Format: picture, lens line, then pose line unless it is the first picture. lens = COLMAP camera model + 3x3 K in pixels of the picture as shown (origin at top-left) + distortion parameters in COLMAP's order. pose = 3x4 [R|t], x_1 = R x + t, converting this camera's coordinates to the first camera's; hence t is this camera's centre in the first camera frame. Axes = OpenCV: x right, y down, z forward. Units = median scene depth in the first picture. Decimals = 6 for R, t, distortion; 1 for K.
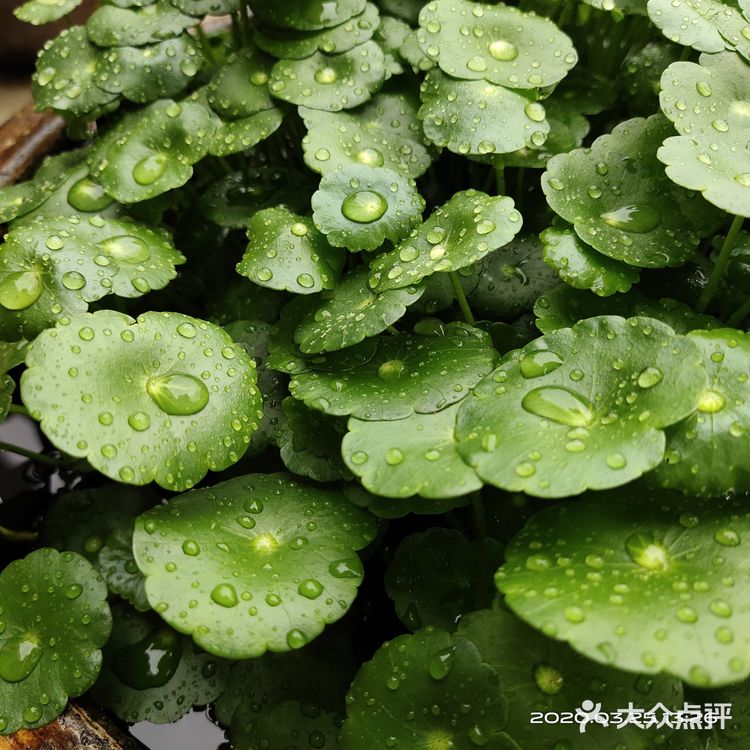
lens RADIAL K [[788.6, 0, 364.0], [0, 788.6, 385.7], [0, 0, 1]] dist [0.001269, 0.000000]
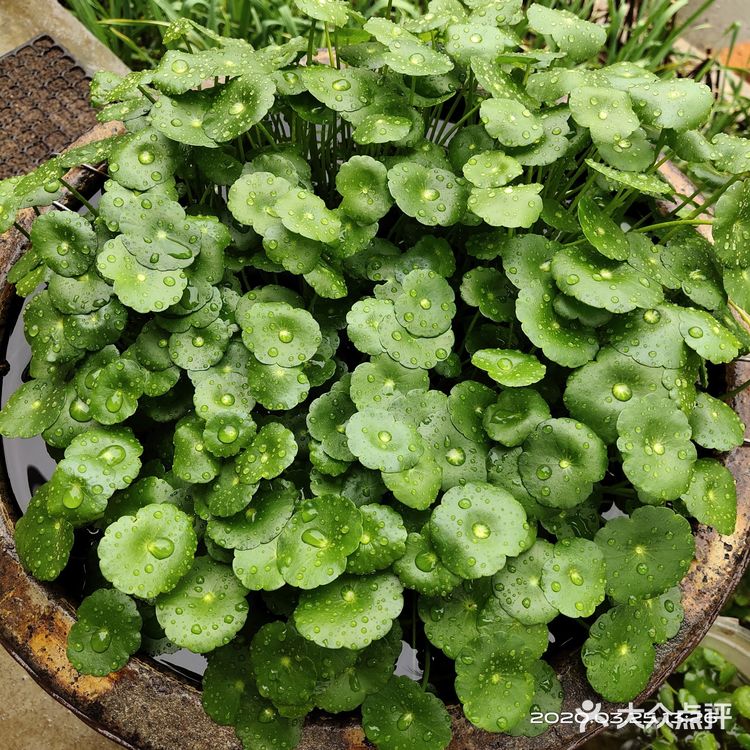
lens RADIAL K [[788.6, 0, 386.6], [0, 788.6, 374.3], [0, 0, 1]] dist [0.001269, 0.000000]
pose [[0.984255, -0.137068, 0.111598, 0.217038], [0.104482, 0.960439, 0.258148, -0.933489], [-0.142567, -0.242424, 0.959638, -1.134148]]
